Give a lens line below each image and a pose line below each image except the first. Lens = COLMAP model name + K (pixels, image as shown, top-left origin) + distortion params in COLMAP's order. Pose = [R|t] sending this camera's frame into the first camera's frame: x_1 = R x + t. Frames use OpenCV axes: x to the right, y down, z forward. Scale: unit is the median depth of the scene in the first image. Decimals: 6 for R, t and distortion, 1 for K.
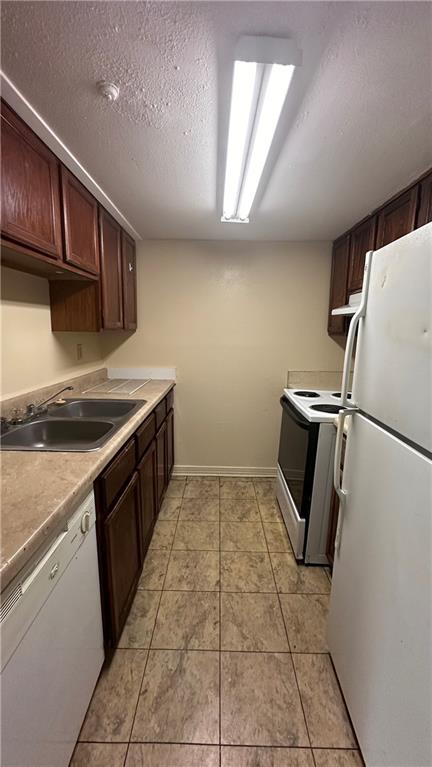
lens RADIAL K [[310.4, 0, 216.8], [0, 310.4, 383.2], [0, 0, 1]] dist [-0.001382, 0.000364]
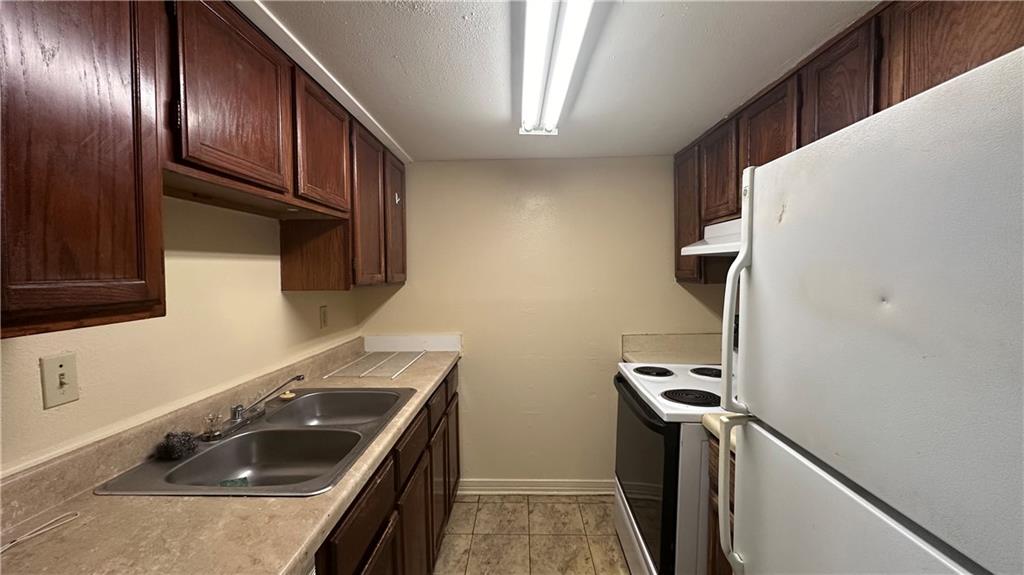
lens RADIAL K [[414.4, 0, 509.9], [0, 414.4, 287.8], [0, 0, 1]] dist [-0.001382, 0.000364]
pose [[0.999370, -0.027590, -0.022316, 0.003347], [0.024440, 0.991101, -0.130849, -0.039890], [0.025727, 0.130221, 0.991151, 0.087432]]
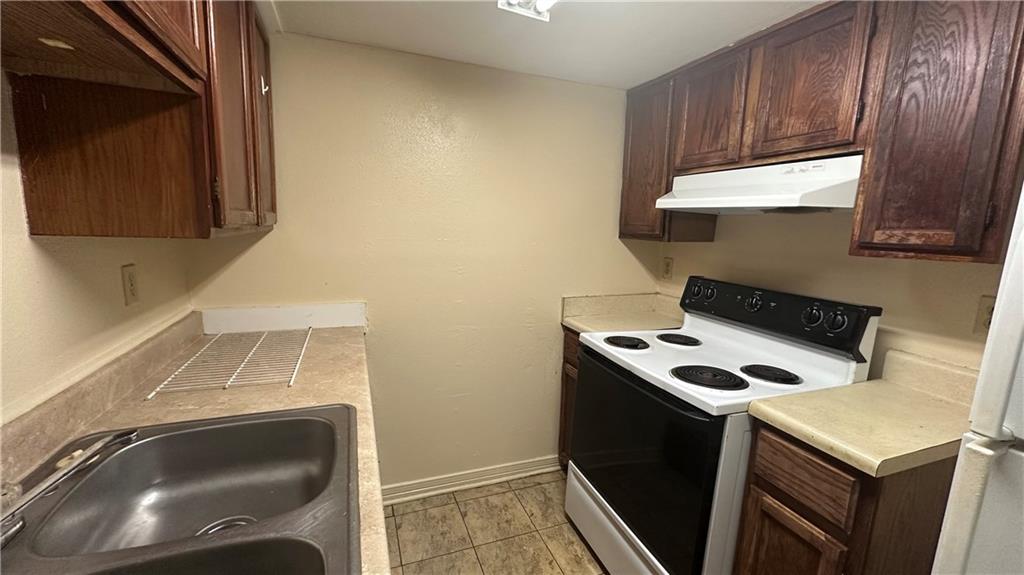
lens RADIAL K [[414.4, 0, 513.1], [0, 414.4, 288.9], [0, 0, 1]] dist [-0.001382, 0.000364]
pose [[0.929487, -0.043295, 0.366306, -0.225531], [0.044783, 0.998987, 0.004438, -0.091955], [-0.366127, 0.012279, 0.930484, 0.415635]]
